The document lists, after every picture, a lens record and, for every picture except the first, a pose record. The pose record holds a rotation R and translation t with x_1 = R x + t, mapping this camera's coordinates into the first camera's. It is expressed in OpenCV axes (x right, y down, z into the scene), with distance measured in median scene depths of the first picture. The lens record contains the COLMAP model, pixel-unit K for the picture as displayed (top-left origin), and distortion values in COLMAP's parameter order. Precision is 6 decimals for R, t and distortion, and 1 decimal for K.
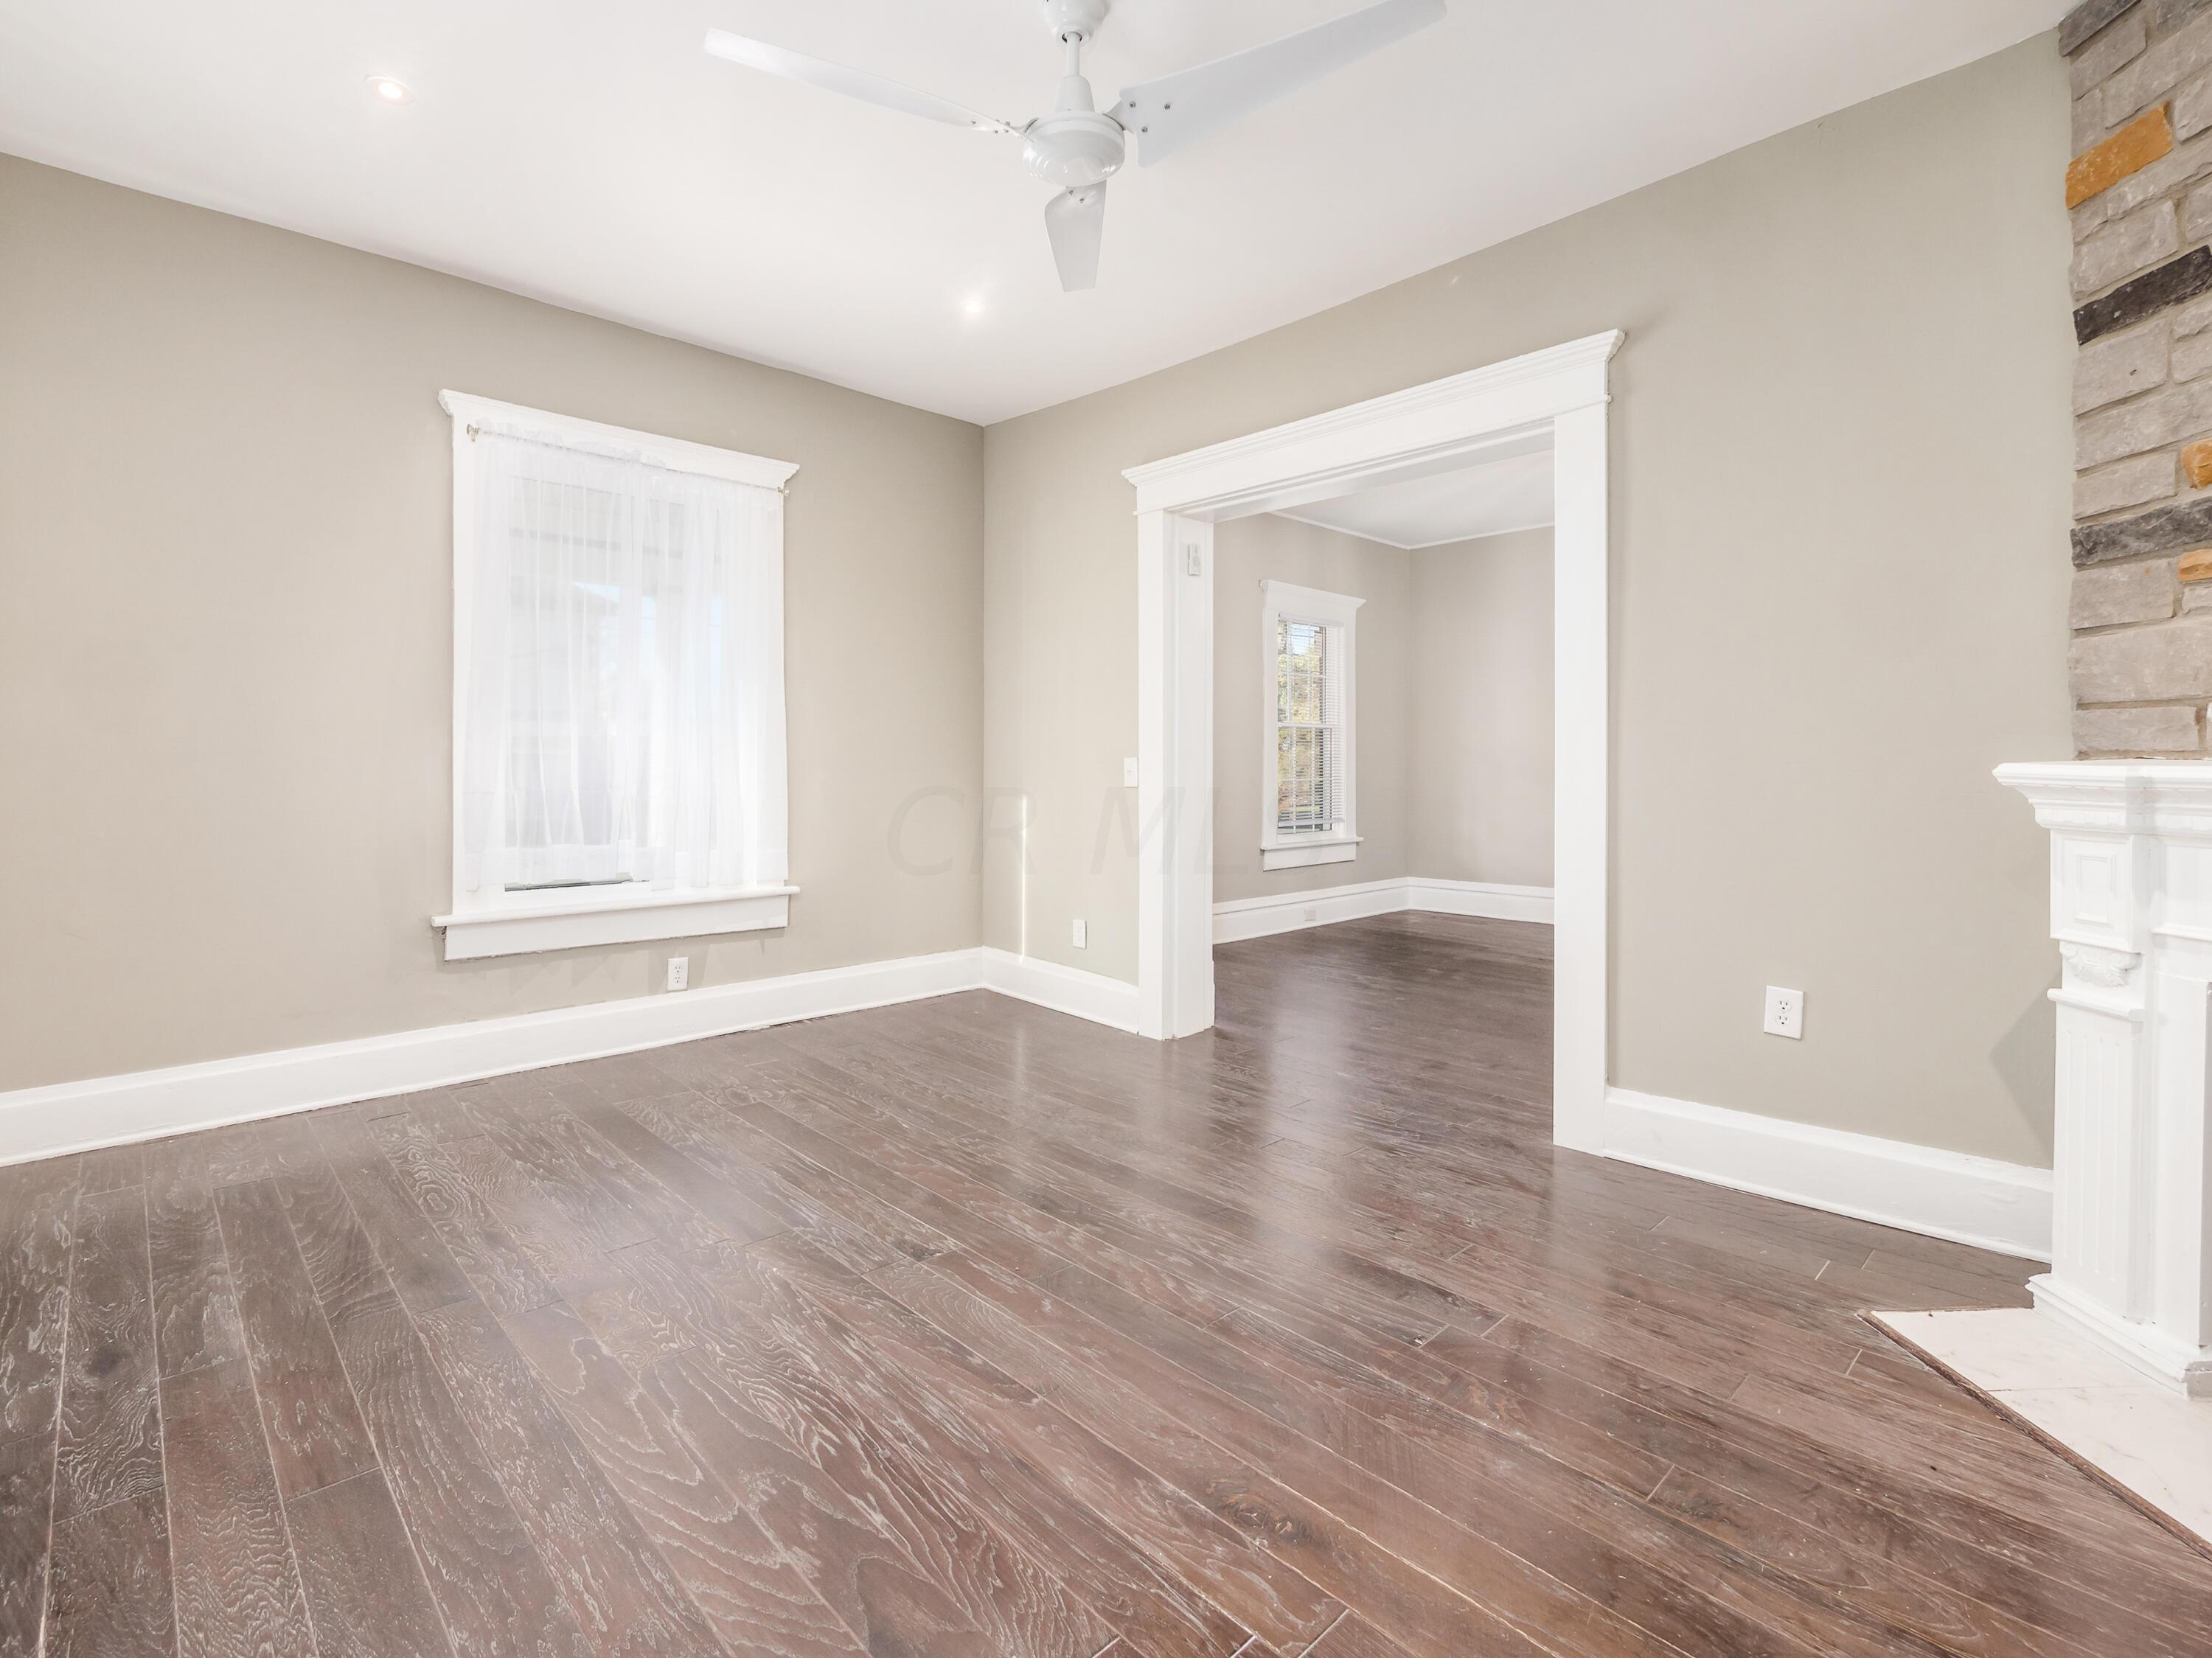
lens RADIAL K [[1043.3, 0, 1060.6], [0, 1043.3, 747.3], [0, 0, 1]] dist [-0.000977, -0.000414]
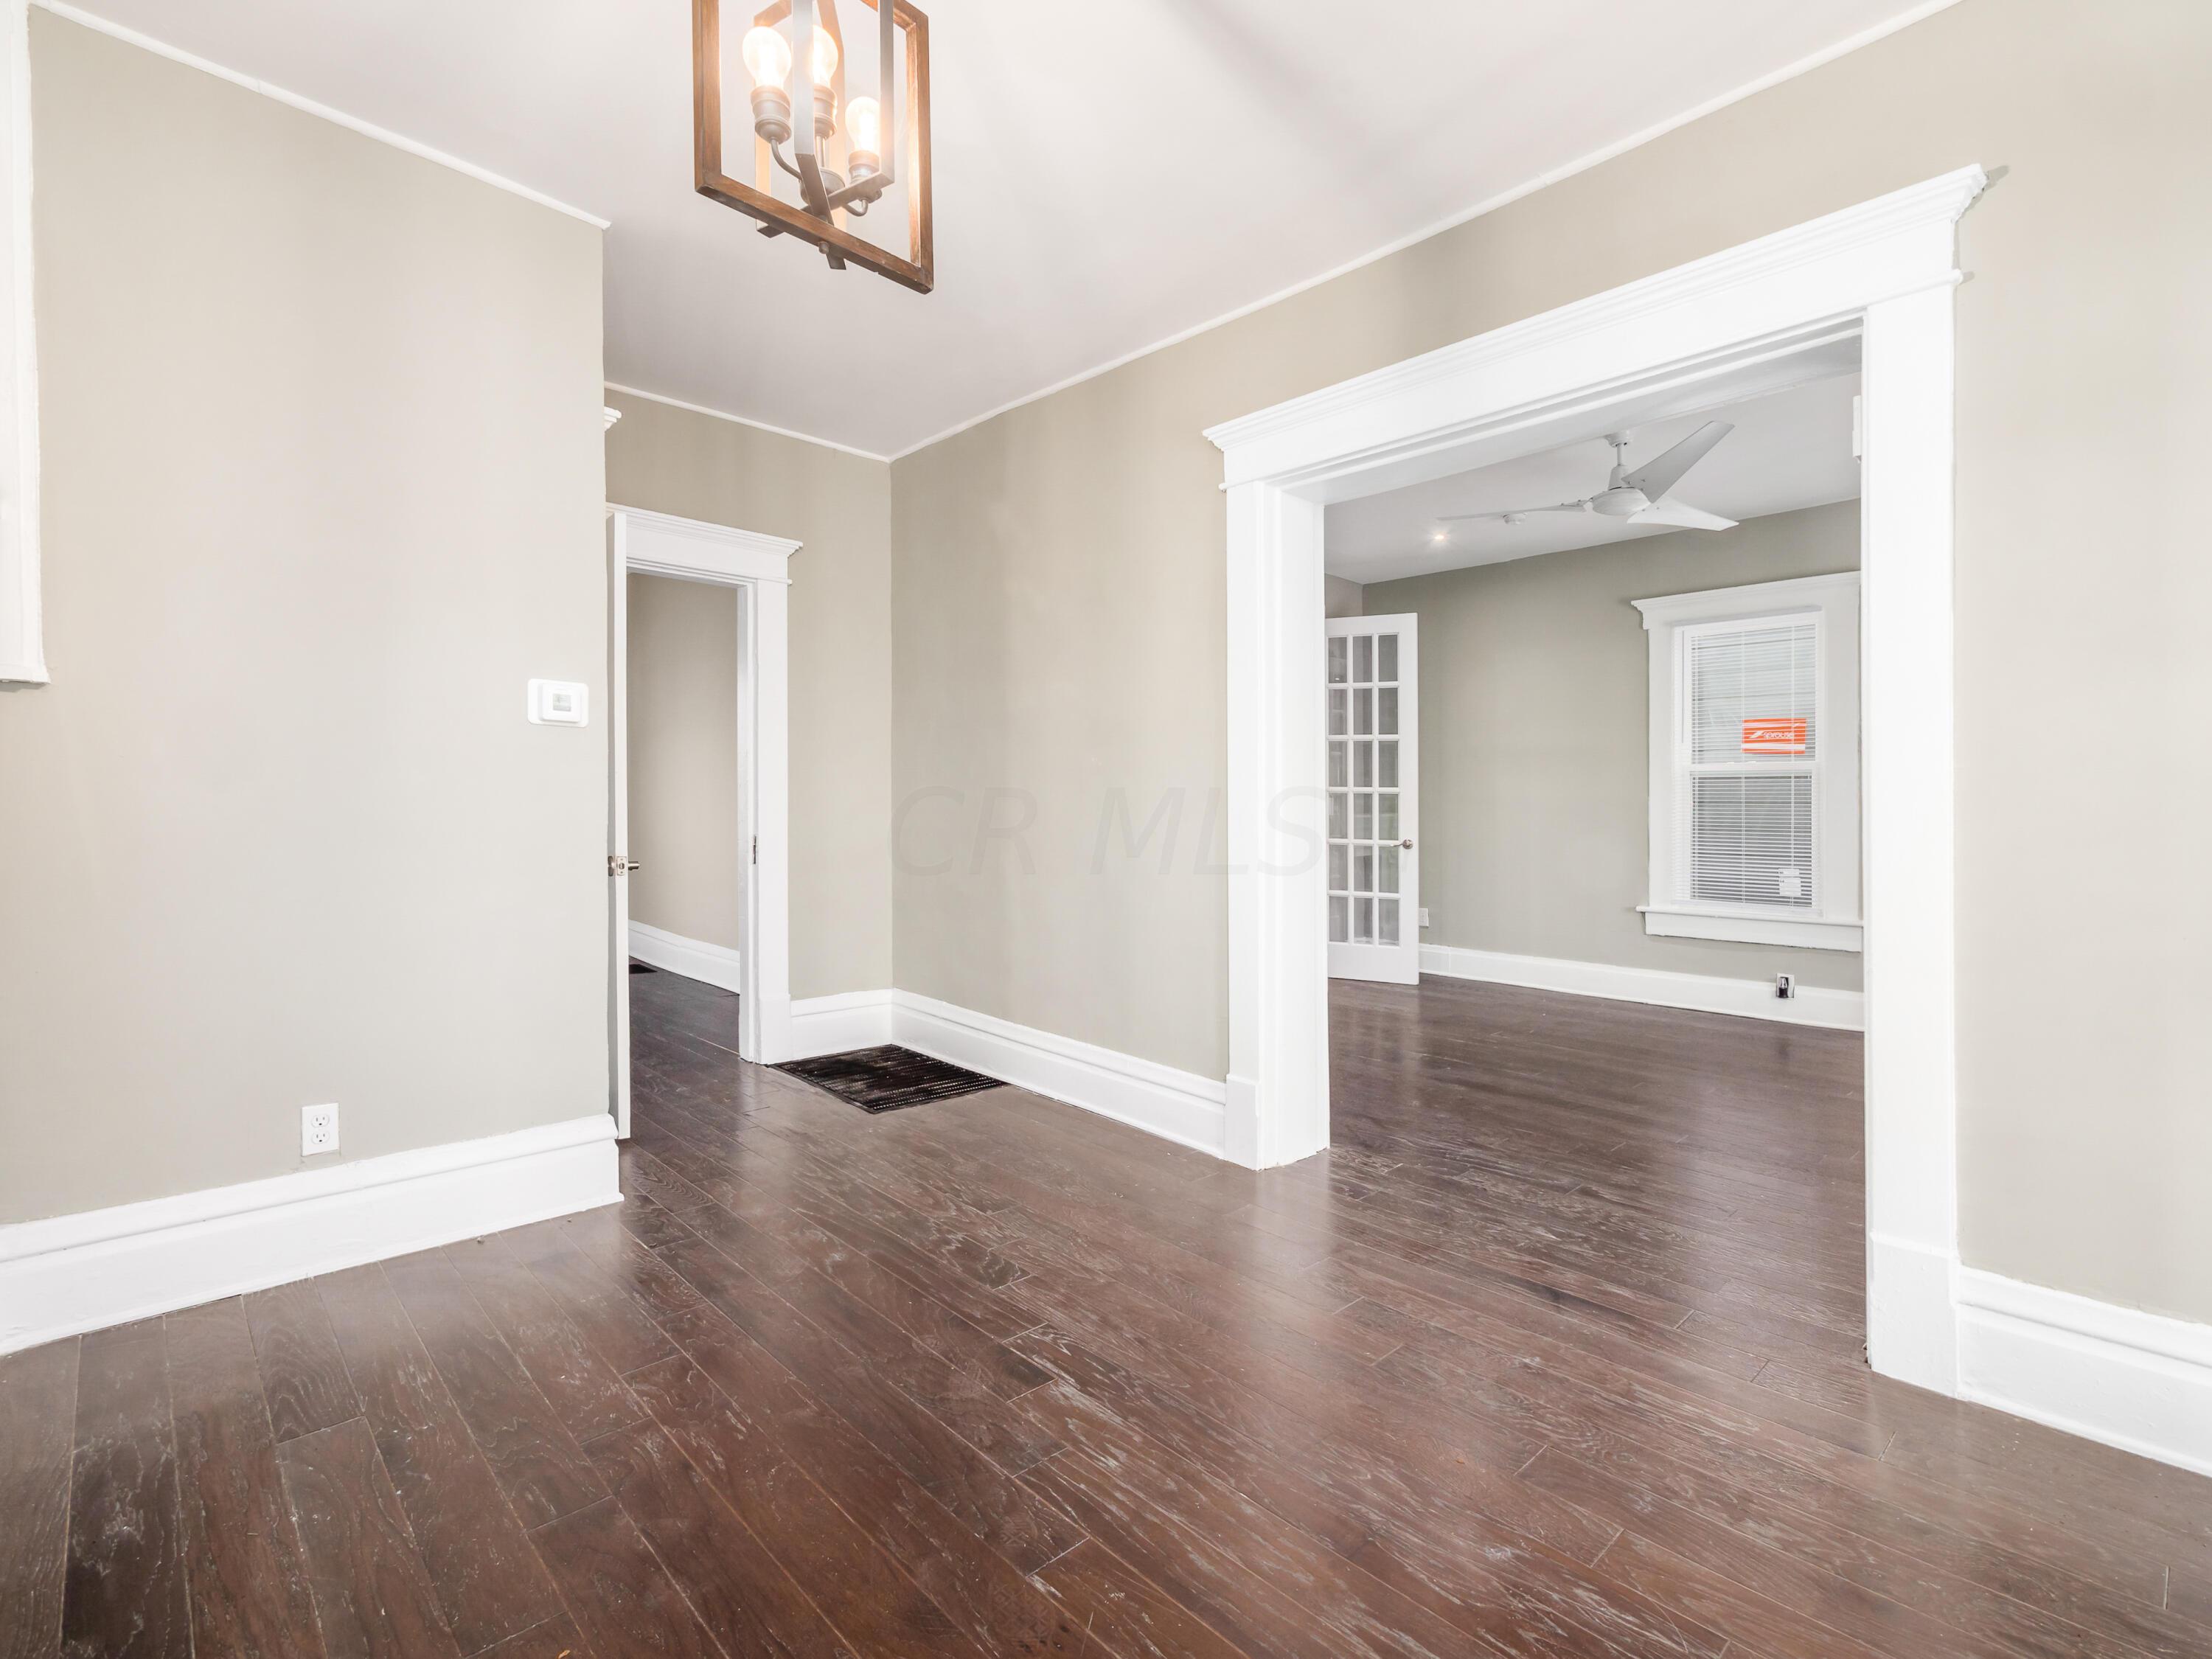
lens RADIAL K [[1037.7, 0, 1112.5], [0, 1037.7, 815.4], [0, 0, 1]] dist [0.004408, 0.001286]
pose [[-0.999801, -0.002329, -0.019791, 0.744613], [-0.001933, 0.999798, -0.019994, 0.035646], [0.019834, -0.019952, -0.999604, 2.171497]]
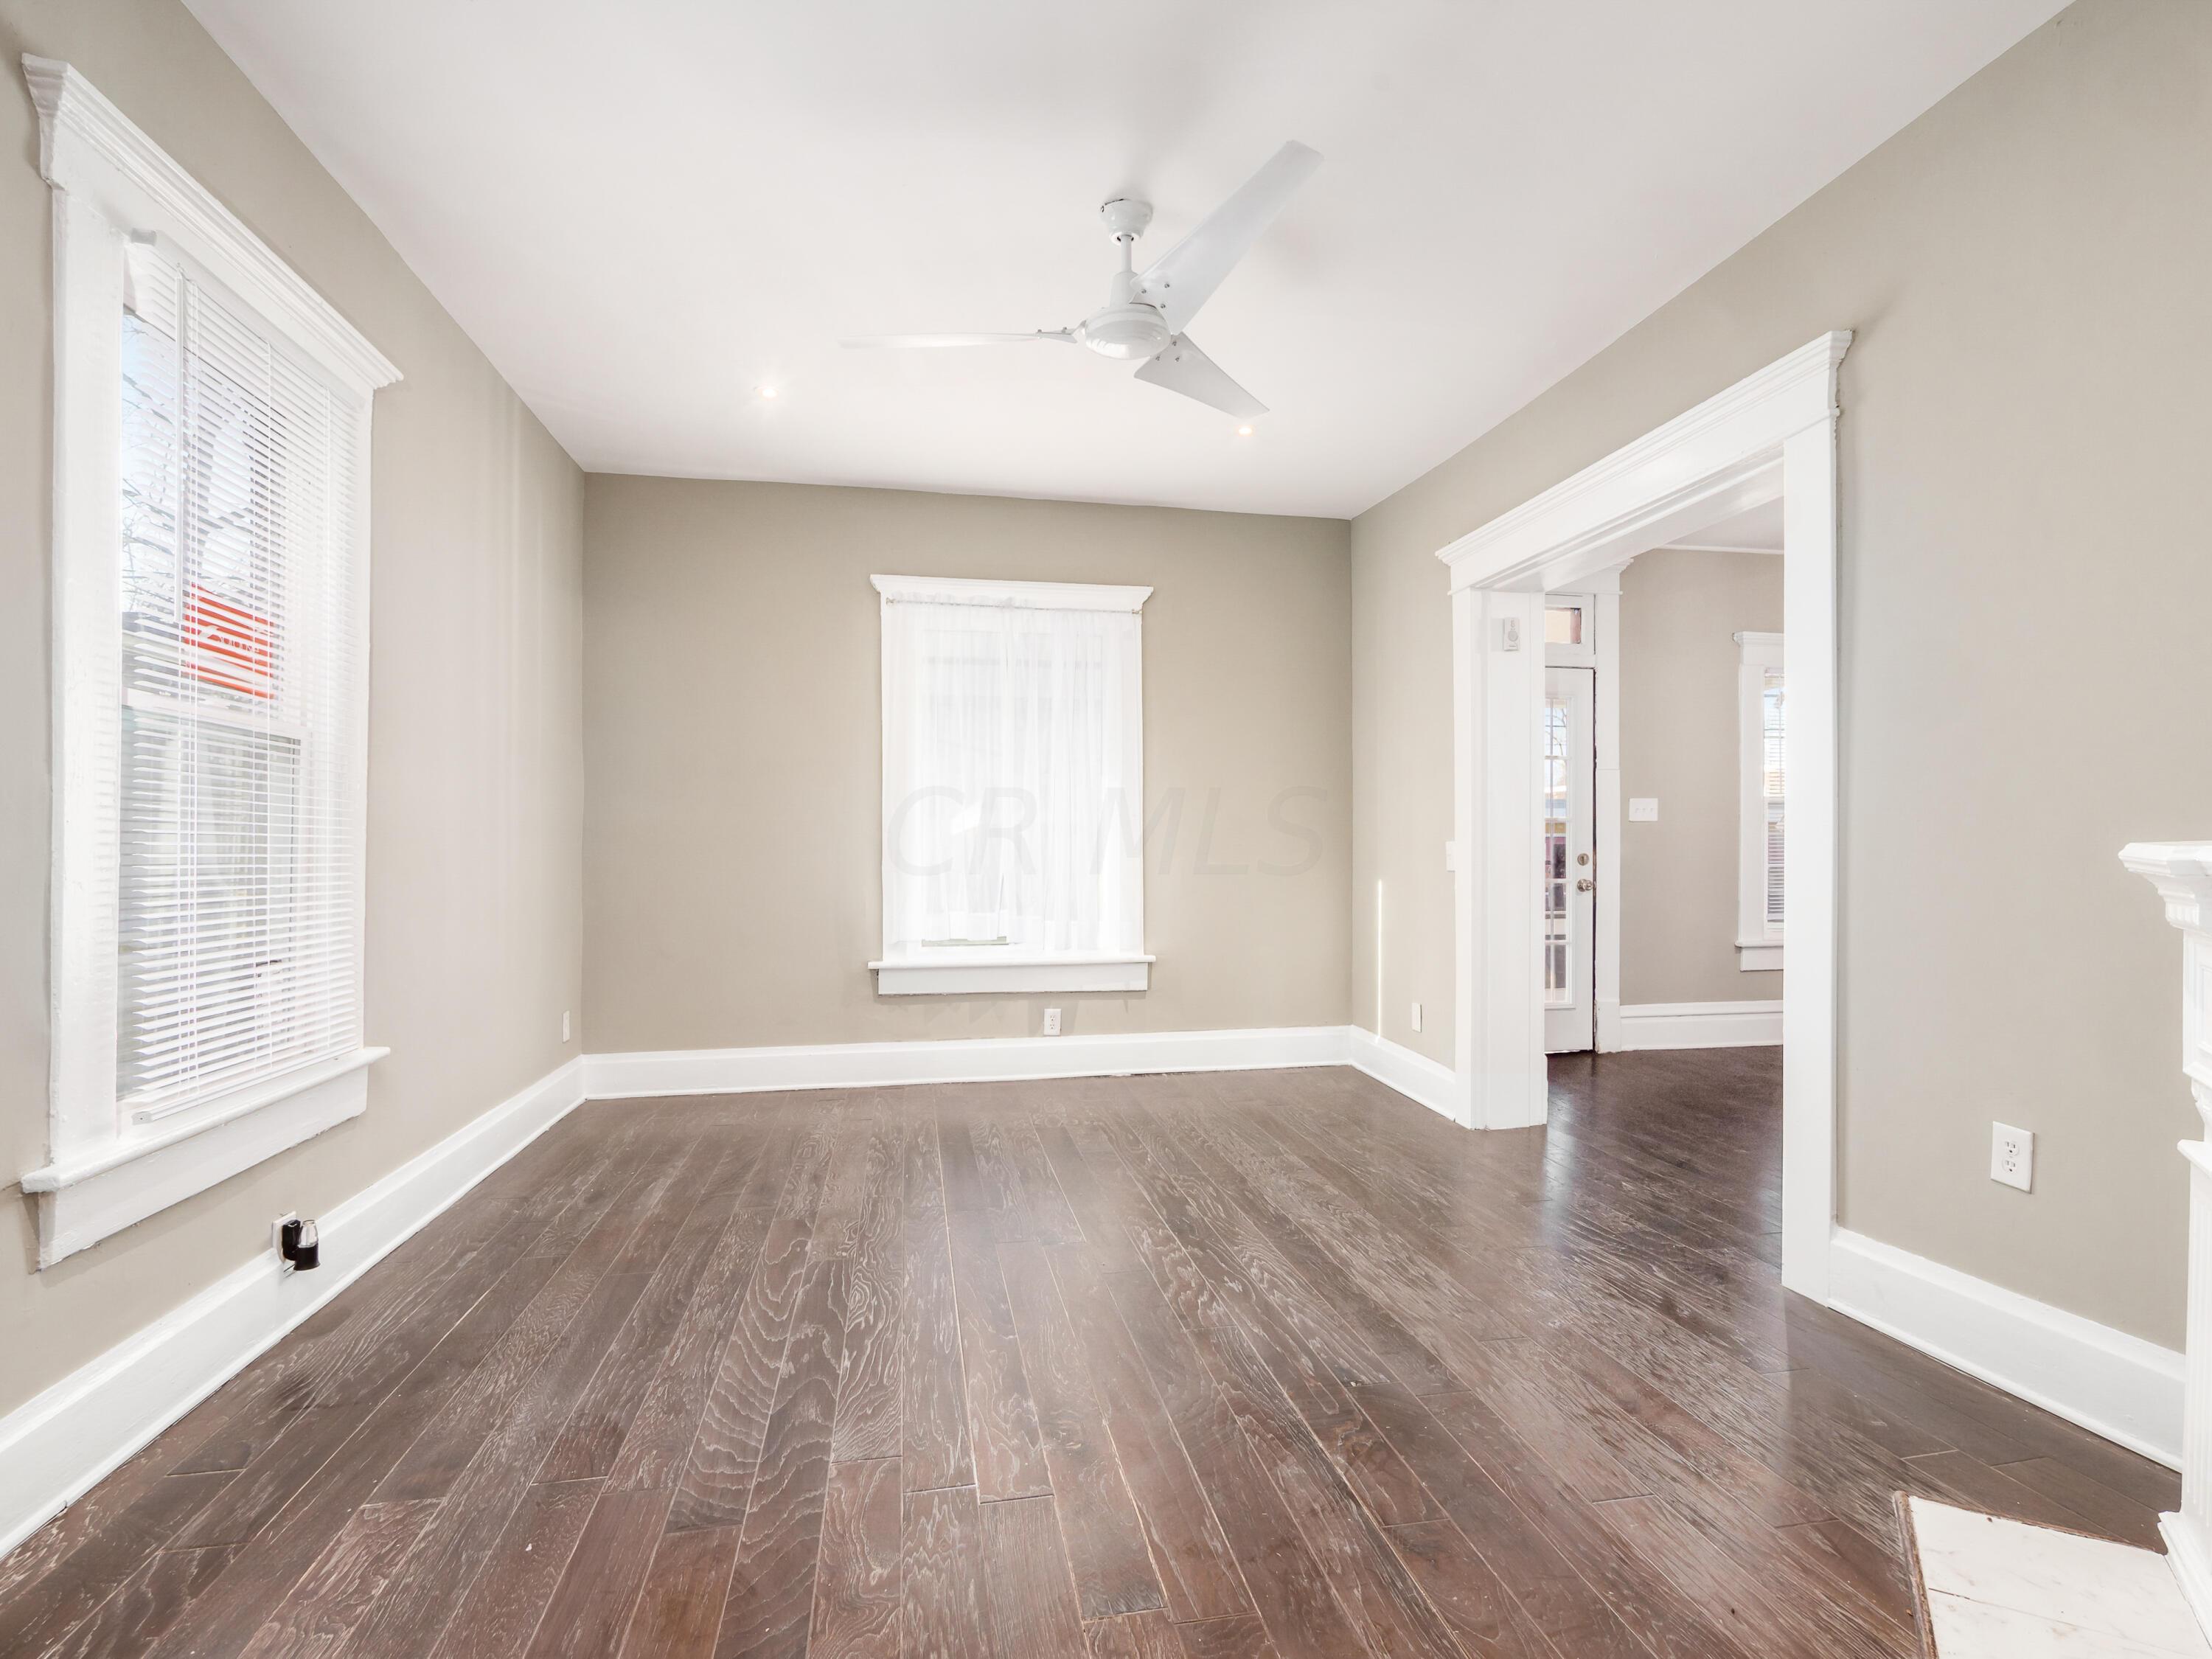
lens RADIAL K [[1074.9, 0, 1117.7], [0, 1074.9, 839.4], [0, 0, 1]] dist [-0.000175, 0.000423]
pose [[0.857340, -0.008378, -0.514683, 0.469163], [0.012379, 0.999914, 0.004345, -0.000381], [0.514602, -0.010097, 0.857370, -0.047312]]
